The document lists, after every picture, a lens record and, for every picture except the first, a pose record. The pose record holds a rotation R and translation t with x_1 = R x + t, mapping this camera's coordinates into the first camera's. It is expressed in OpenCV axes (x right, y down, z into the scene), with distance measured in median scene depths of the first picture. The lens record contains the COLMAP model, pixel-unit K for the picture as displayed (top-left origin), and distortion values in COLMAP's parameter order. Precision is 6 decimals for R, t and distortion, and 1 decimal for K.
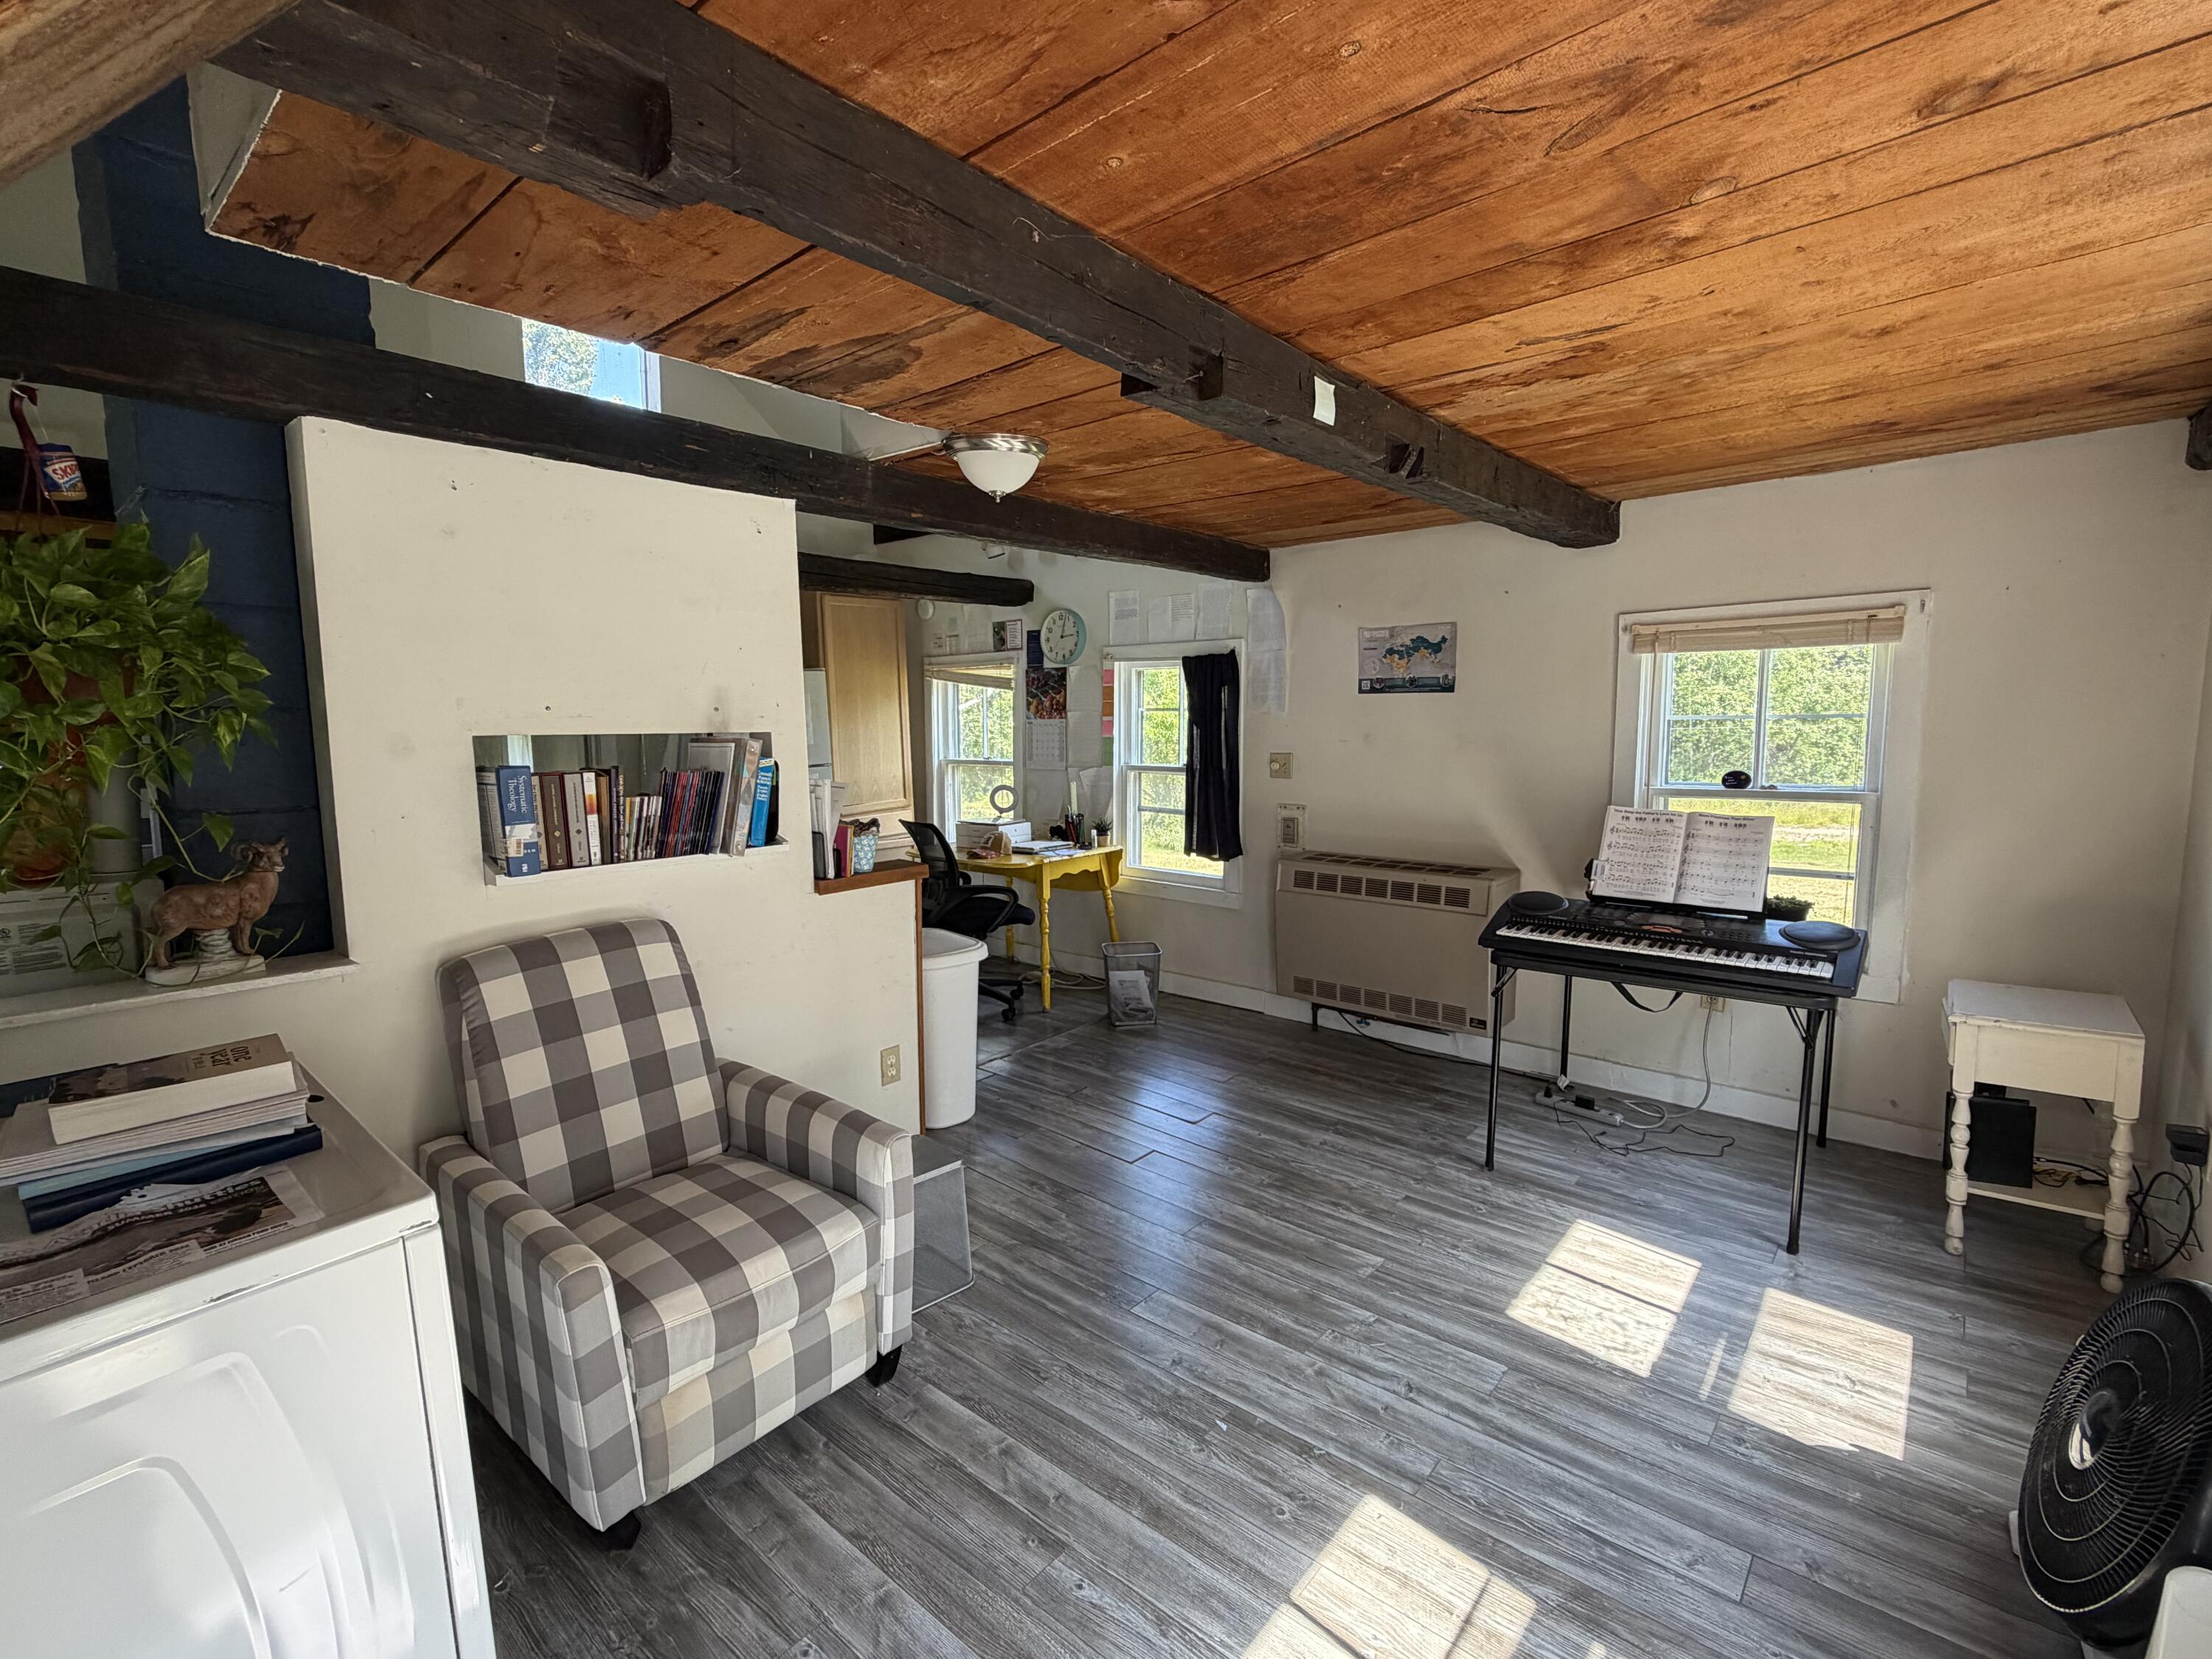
lens RADIAL K [[1002.5, 0, 1099.9], [0, 1002.5, 841.6], [0, 0, 1]] dist [-0.001265, 0.000464]
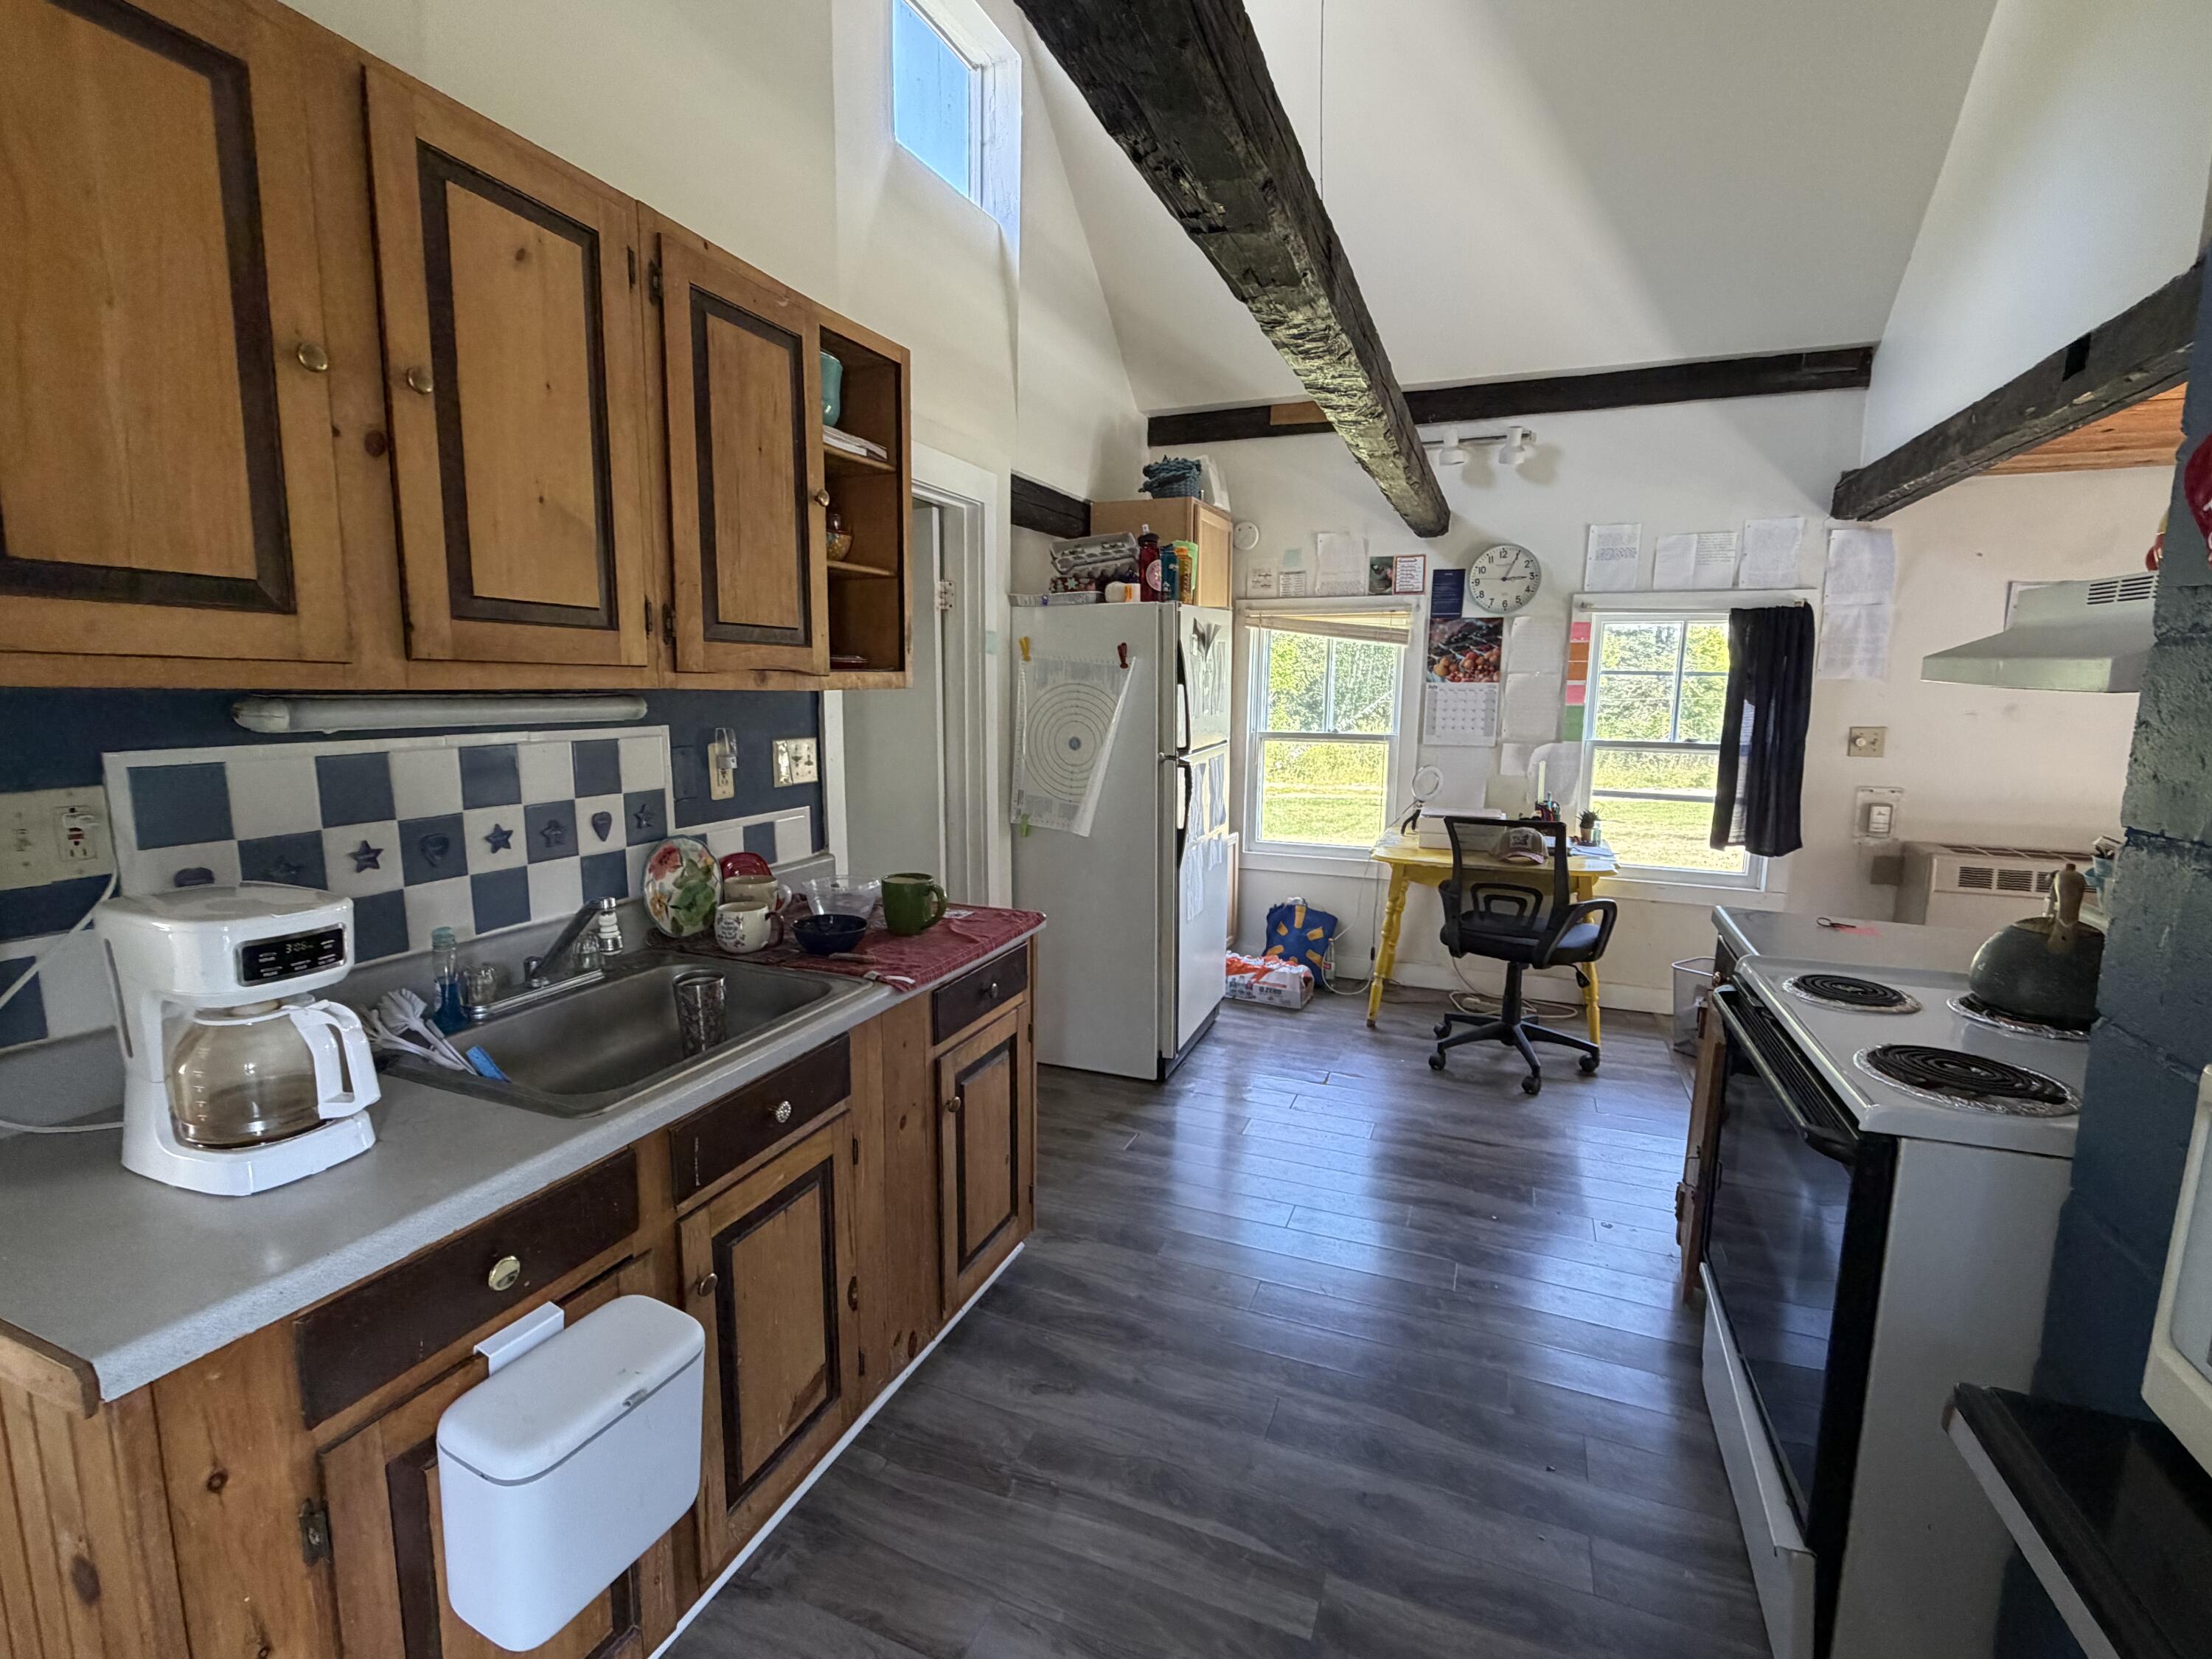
lens RADIAL K [[1002.5, 0, 1107.2], [0, 1002.5, 837.0], [0, 0, 1]] dist [-0.001265, 0.000464]
pose [[0.948048, -0.031061, 0.316607, -0.658751], [0.022825, 0.999299, 0.029691, -0.033529], [-0.317307, -0.020922, 0.948092, 0.377725]]
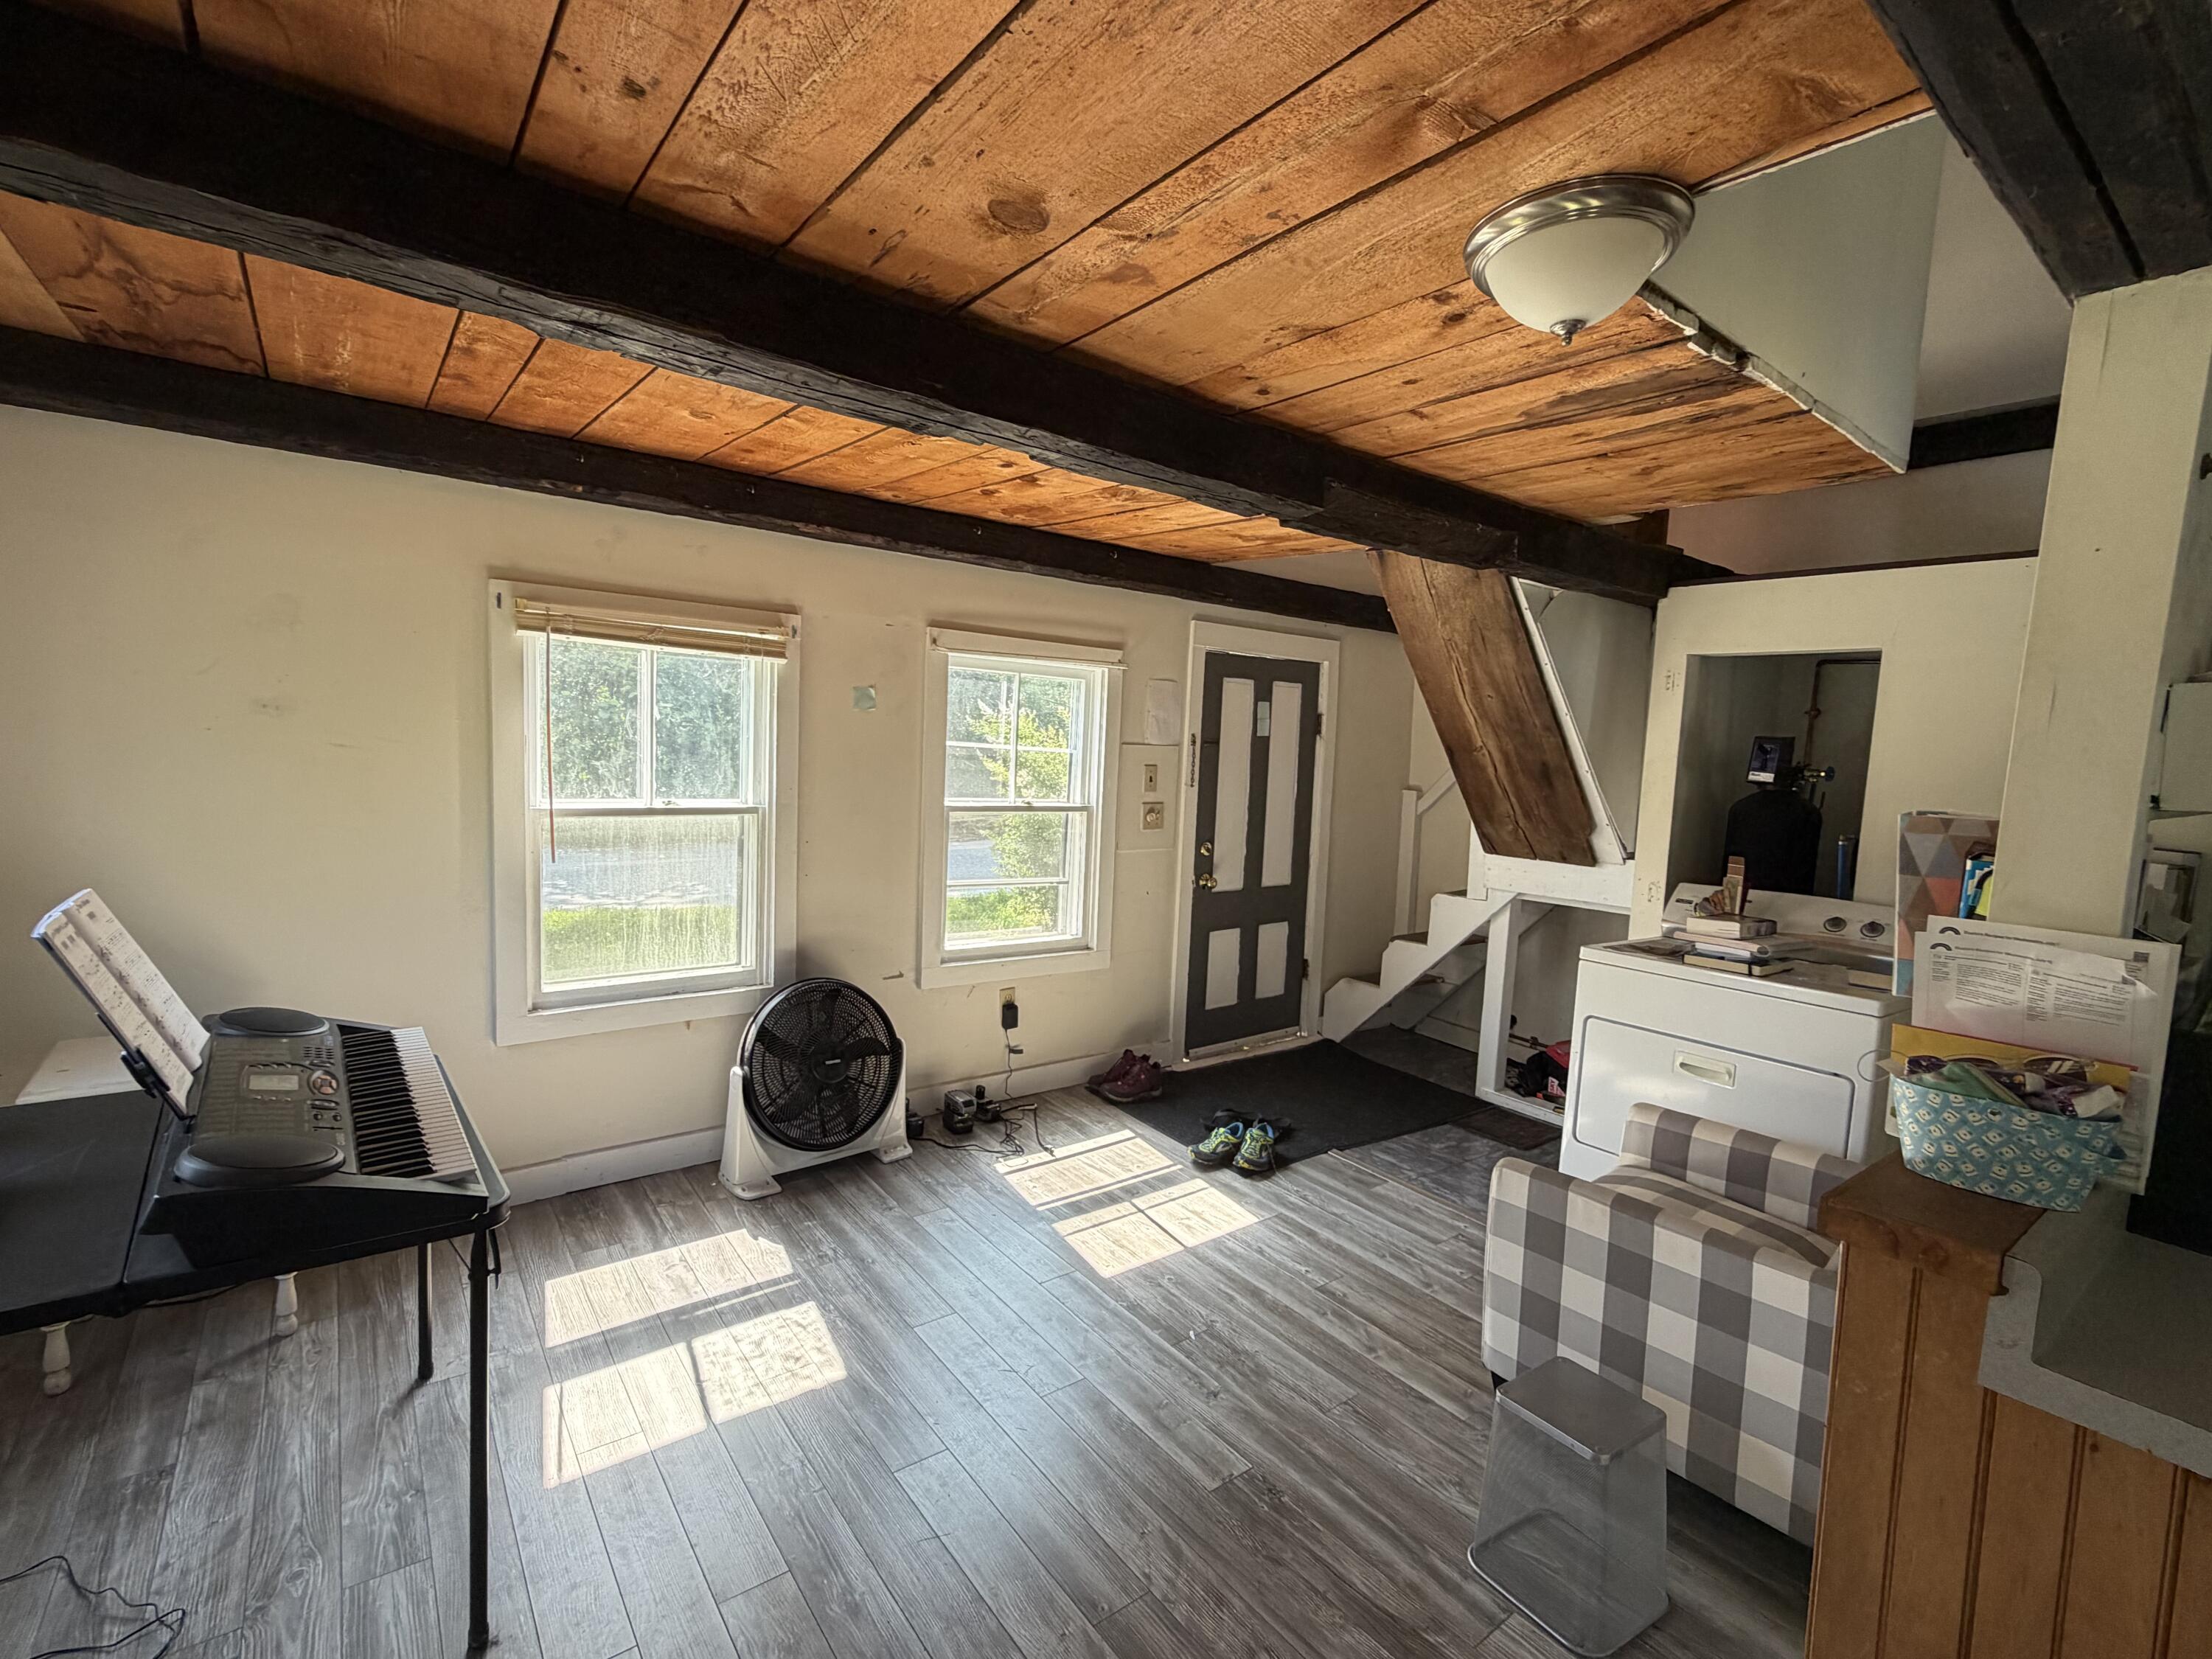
lens RADIAL K [[1002.5, 0, 1096.8], [0, 1002.5, 831.2], [0, 0, 1]] dist [-0.001265, 0.000464]
pose [[-0.977914, -0.052654, 0.202267, 0.008330], [-0.007174, 0.975632, 0.219294, -0.113549], [-0.208885, 0.213000, -0.954462, 0.860340]]
